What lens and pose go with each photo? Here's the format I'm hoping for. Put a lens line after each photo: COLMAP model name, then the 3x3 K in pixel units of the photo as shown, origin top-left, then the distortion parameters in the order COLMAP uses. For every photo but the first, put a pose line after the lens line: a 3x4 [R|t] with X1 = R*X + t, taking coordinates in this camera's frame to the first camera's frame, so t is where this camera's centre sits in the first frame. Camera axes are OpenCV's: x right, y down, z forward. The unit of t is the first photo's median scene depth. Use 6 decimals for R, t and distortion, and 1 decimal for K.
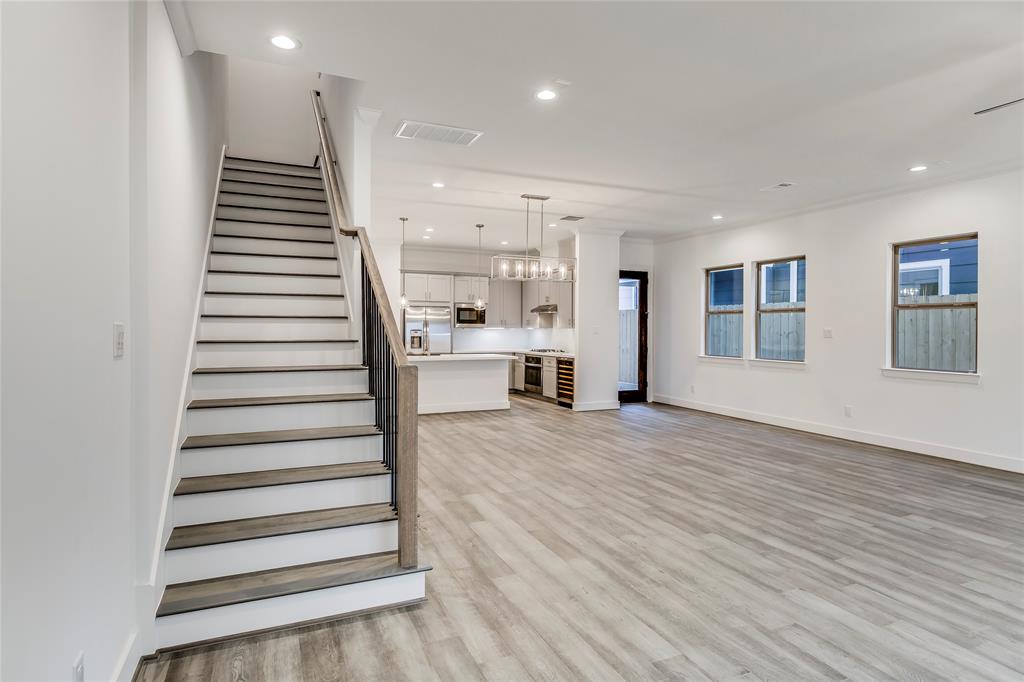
lens RADIAL K [[532.9, 0, 511.4], [0, 532.9, 321.5], [0, 0, 1]] dist [0.001816, 0.001174]
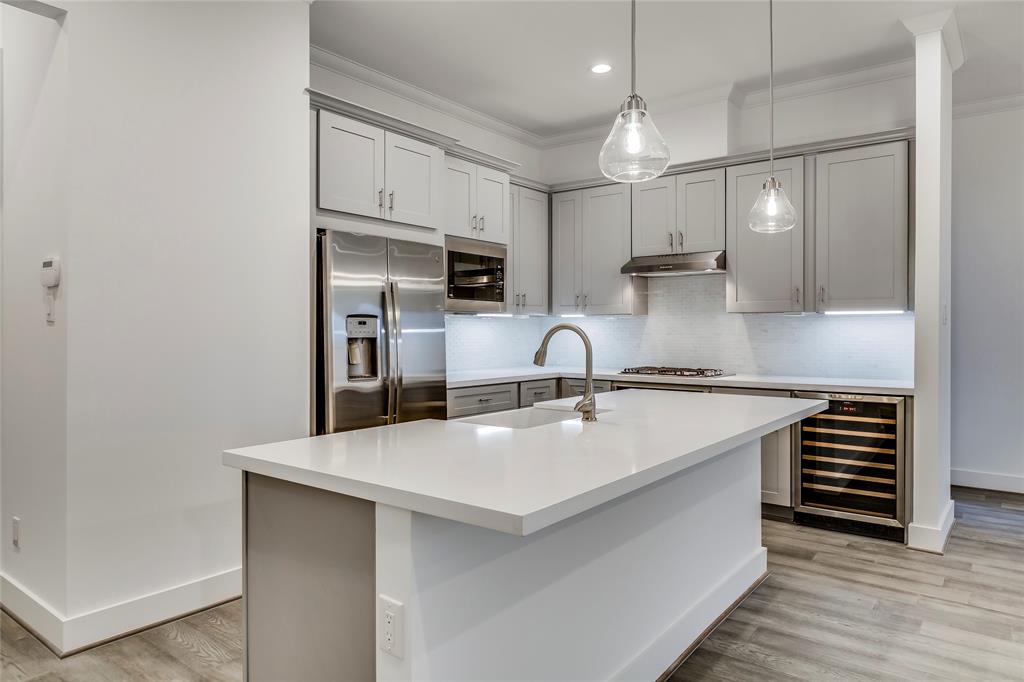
lens RADIAL K [[650.1, 0, 508.8], [0, 650.1, 338.1], [0, 0, 1]] dist [0.000122, -0.015405]
pose [[0.888009, -0.011308, 0.459687, -0.383863], [-0.003970, 0.999472, 0.032255, 0.023040], [-0.459809, -0.030468, 0.887495, 0.931228]]
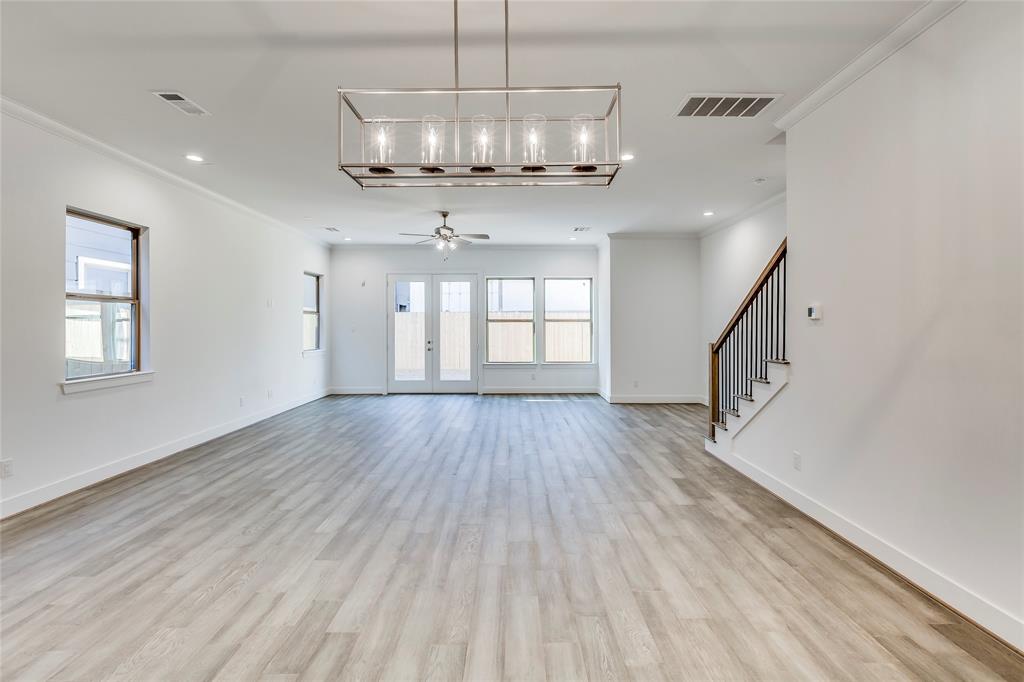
lens RADIAL K [[459.8, 0, 512.8], [0, 459.8, 324.1], [0, 0, 1]] dist [0.001843, 0.000020]
pose [[-0.913611, -0.003521, 0.406575, -0.077384], [-0.009673, 0.999868, -0.013079, 0.010939], [-0.406475, -0.015882, -0.913524, 1.147134]]
